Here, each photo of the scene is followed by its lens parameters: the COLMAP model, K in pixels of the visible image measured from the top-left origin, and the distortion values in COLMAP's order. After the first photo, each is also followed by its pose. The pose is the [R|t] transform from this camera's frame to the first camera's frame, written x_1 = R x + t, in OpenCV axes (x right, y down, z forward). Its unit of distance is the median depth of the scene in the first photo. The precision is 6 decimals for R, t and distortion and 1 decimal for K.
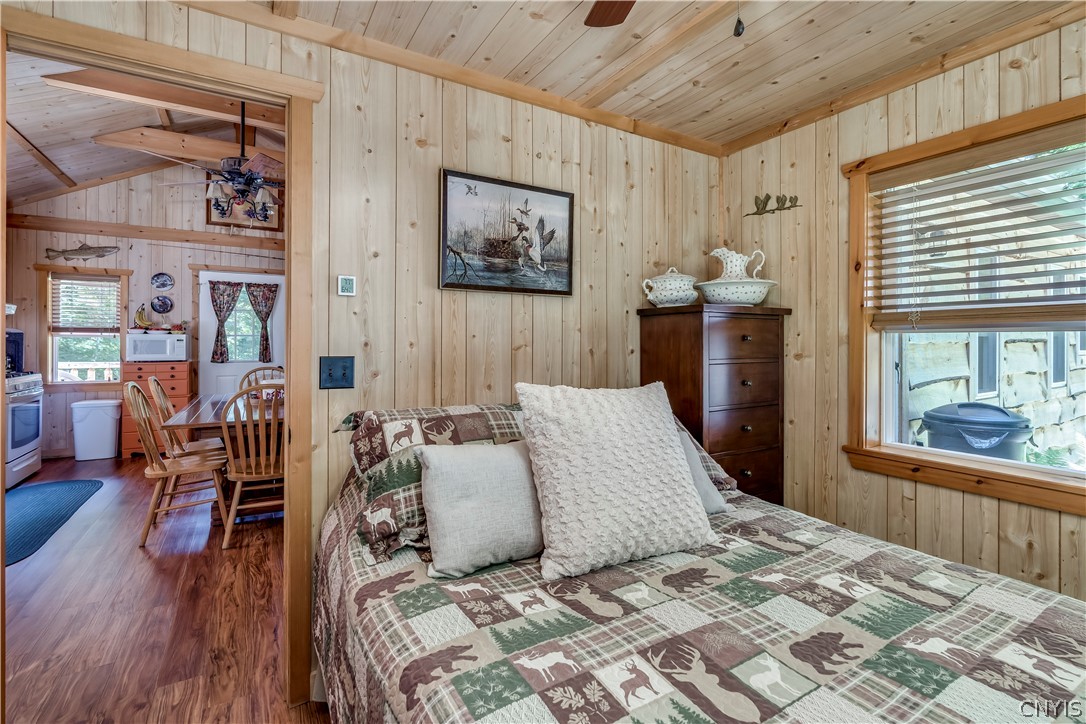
lens RADIAL K [[506.3, 0, 529.8], [0, 506.3, 348.1], [0, 0, 1]] dist [-0.002408, -0.000397]
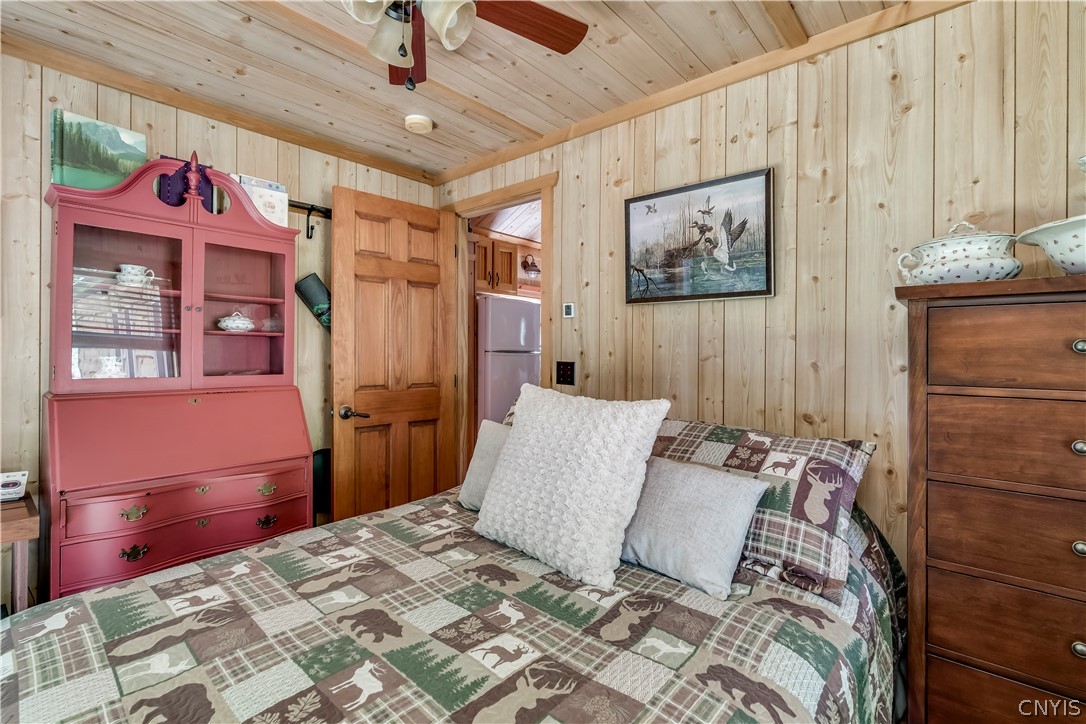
lens RADIAL K [[492.2, 0, 542.2], [0, 492.2, 357.6], [0, 0, 1]] dist [-0.001937, 0.000295]
pose [[0.304783, 0.015590, -0.952294, 0.789084], [-0.020484, 0.999742, 0.009811, -0.005412], [0.952202, 0.016517, 0.305024, 0.463498]]
